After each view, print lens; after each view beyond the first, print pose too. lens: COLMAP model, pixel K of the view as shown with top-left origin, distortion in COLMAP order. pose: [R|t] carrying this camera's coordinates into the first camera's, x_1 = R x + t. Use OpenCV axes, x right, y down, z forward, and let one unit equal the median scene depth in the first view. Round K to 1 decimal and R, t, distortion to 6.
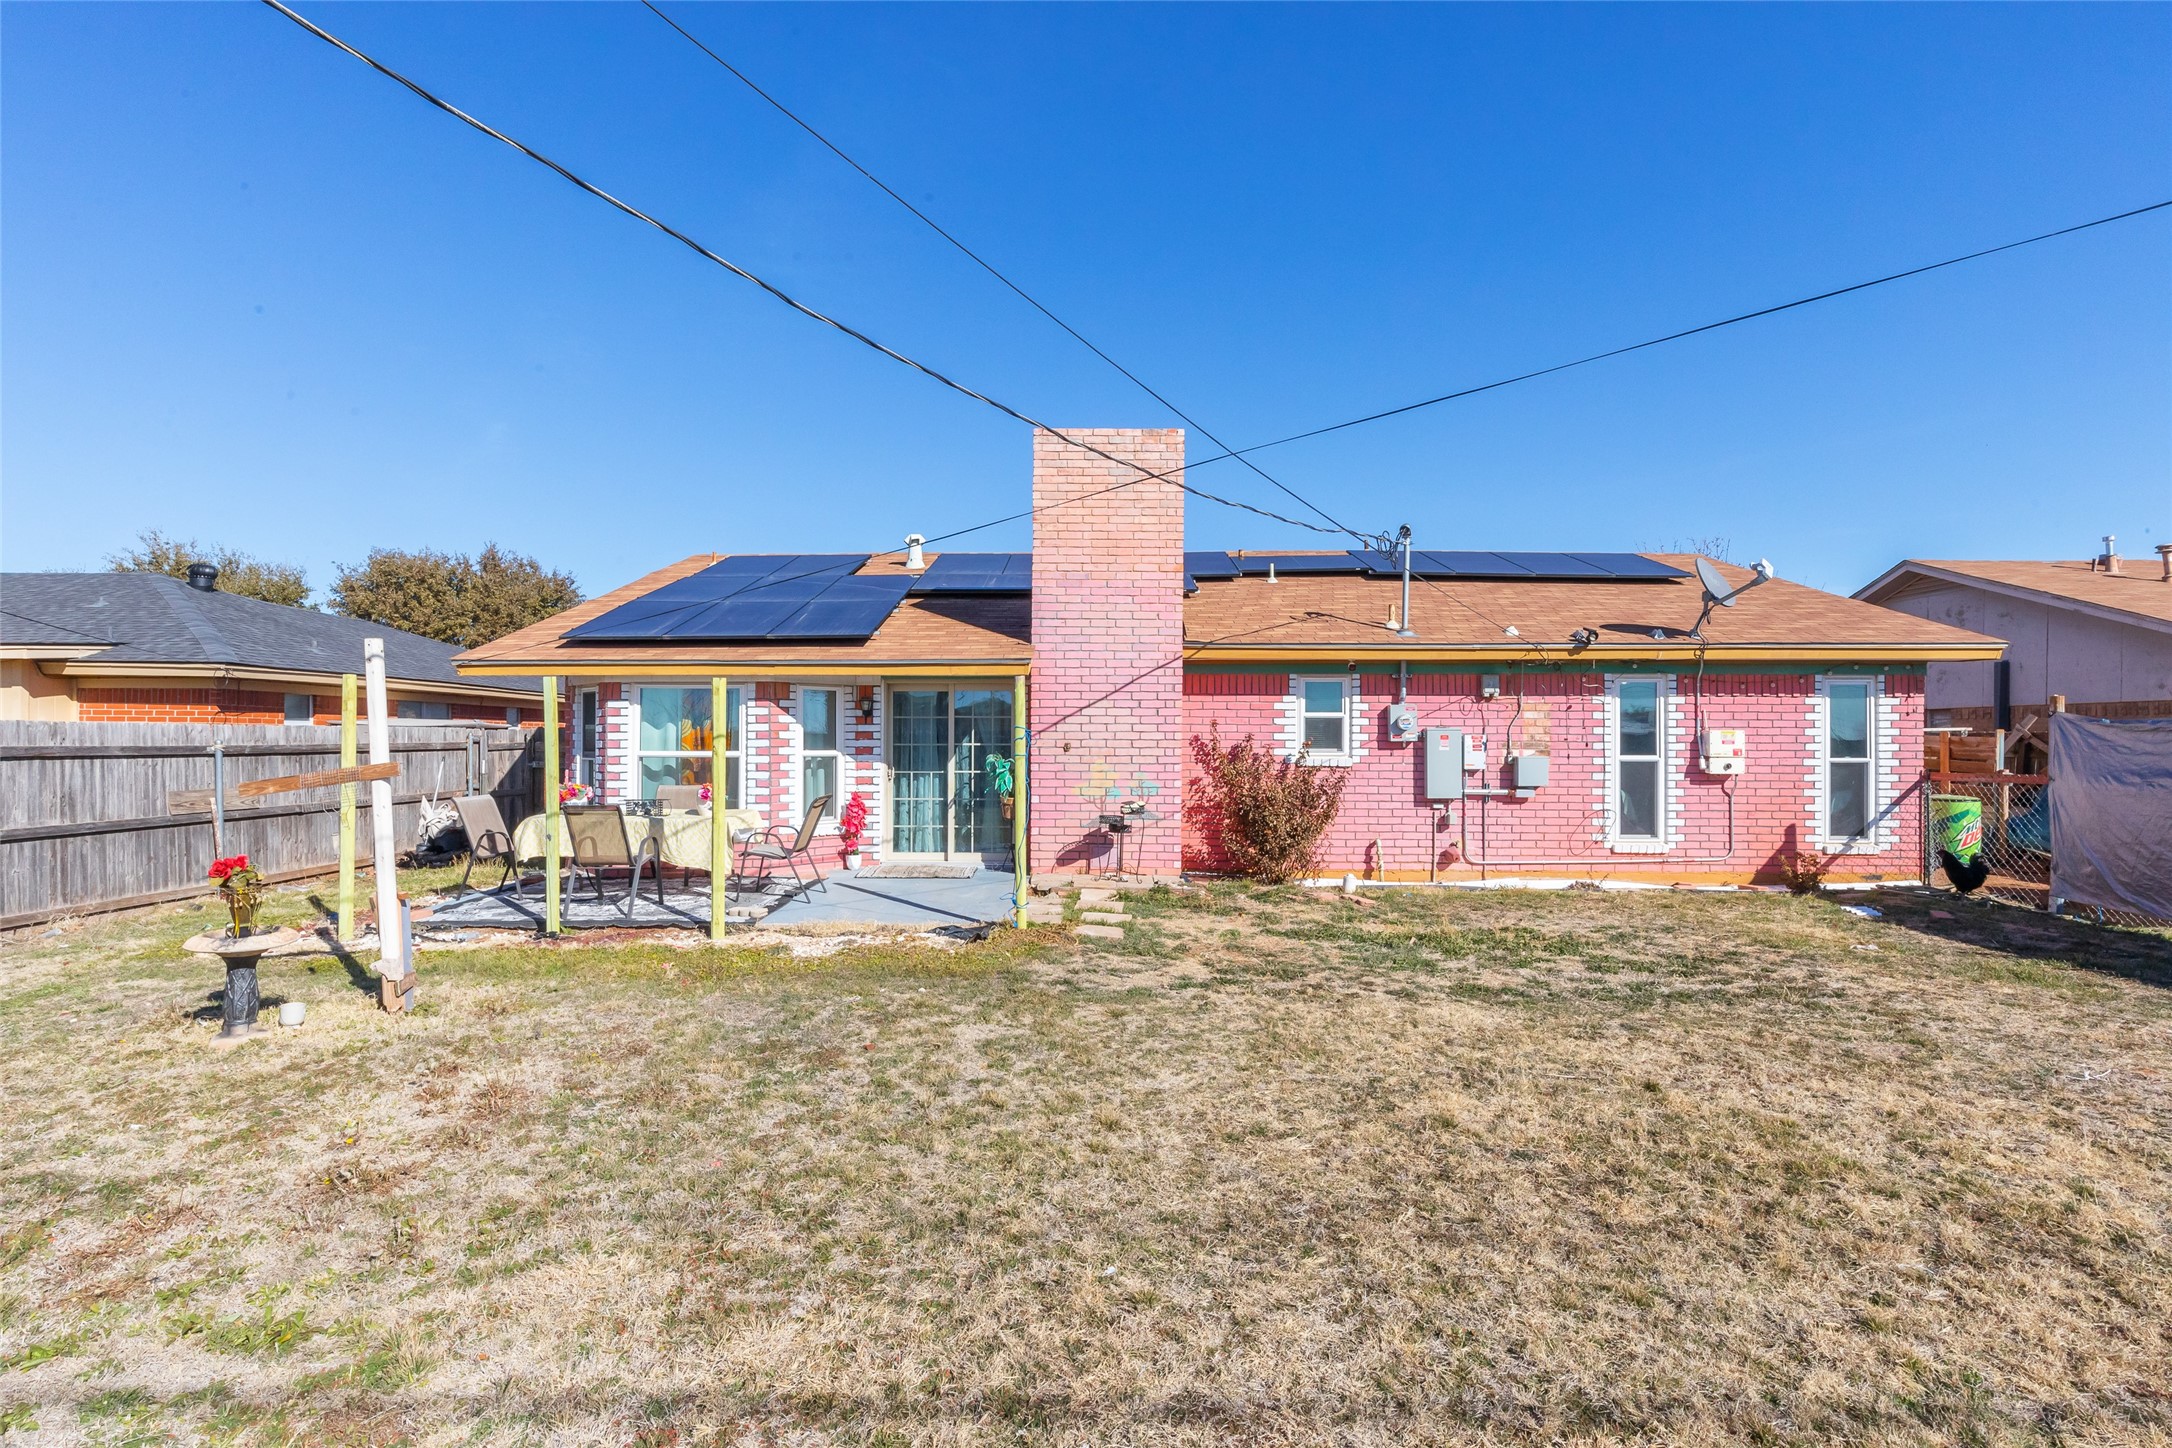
lens RADIAL K [[1060.8, 0, 1084.7], [0, 1060.8, 731.7], [0, 0, 1]] dist [-0.002019, -0.000076]
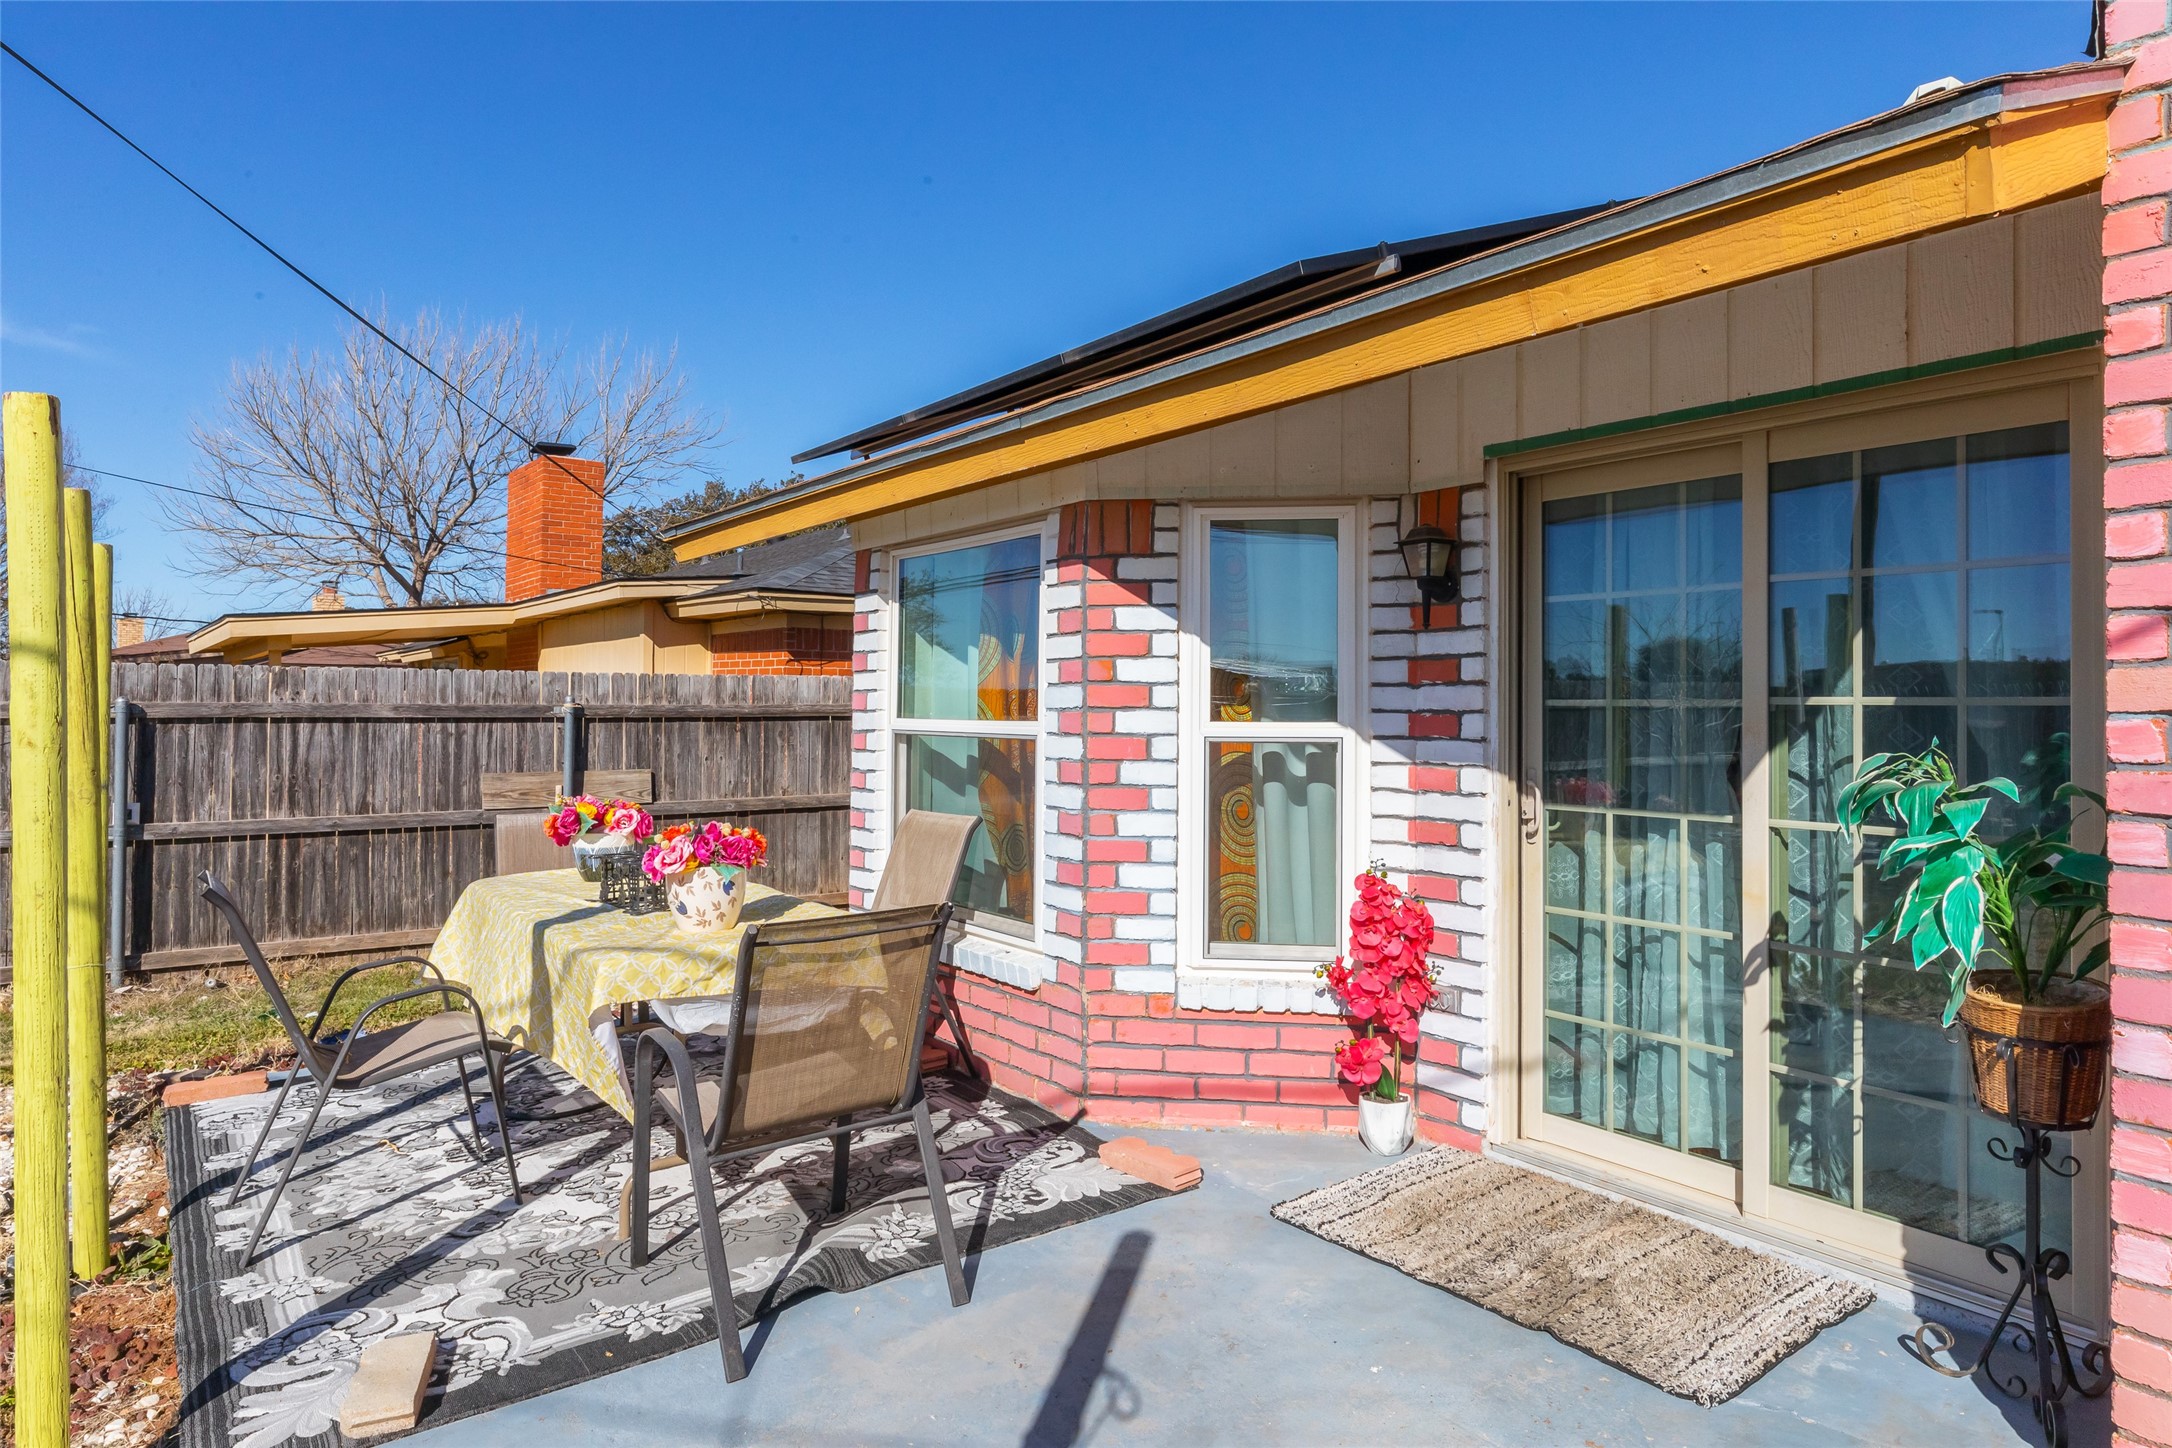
lens RADIAL K [[1320.0, 0, 1091.2], [0, 1320.0, 684.4], [0, 0, 1]] dist [-0.001626, -0.000525]
pose [[0.596345, -0.012976, -0.802624, 0.016899], [0.004052, 0.999905, -0.013155, 0.011692], [0.802718, 0.004593, 0.596341, 0.728166]]
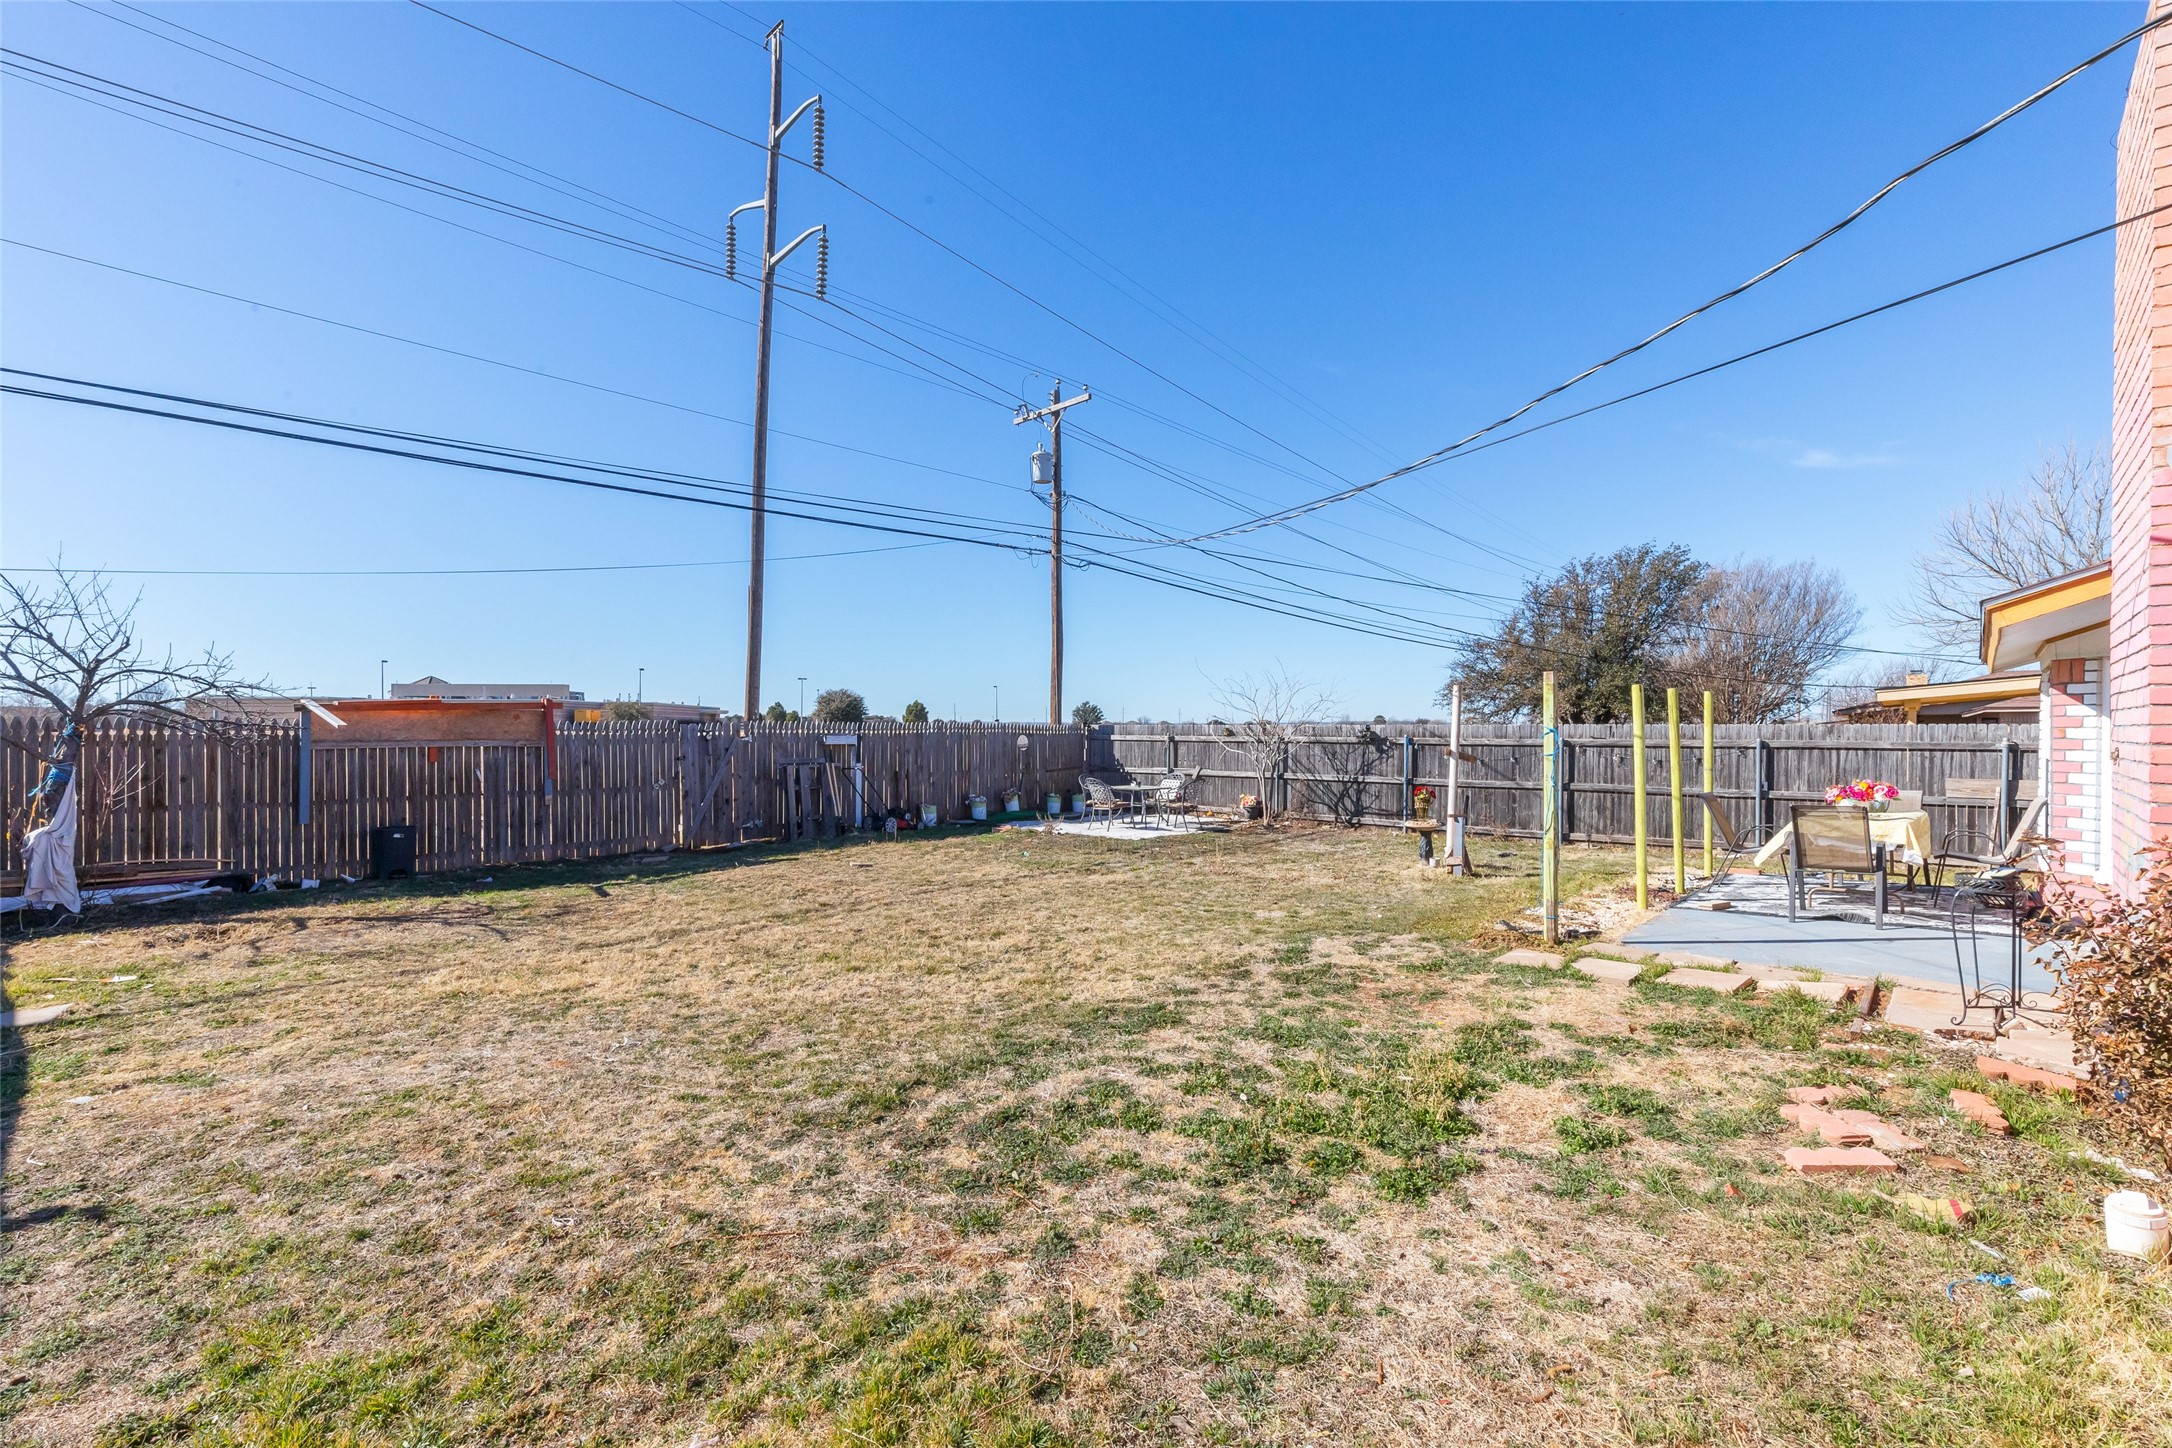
lens RADIAL K [[975.5, 0, 1082.2], [0, 975.5, 734.9], [0, 0, 1]] dist [0.006188, -0.000531]
pose [[-0.664515, 0.000611, -0.747275, 0.616086], [0.004393, 0.999986, -0.003089, 0.003116], [0.747262, -0.005335, -0.664508, 0.900114]]
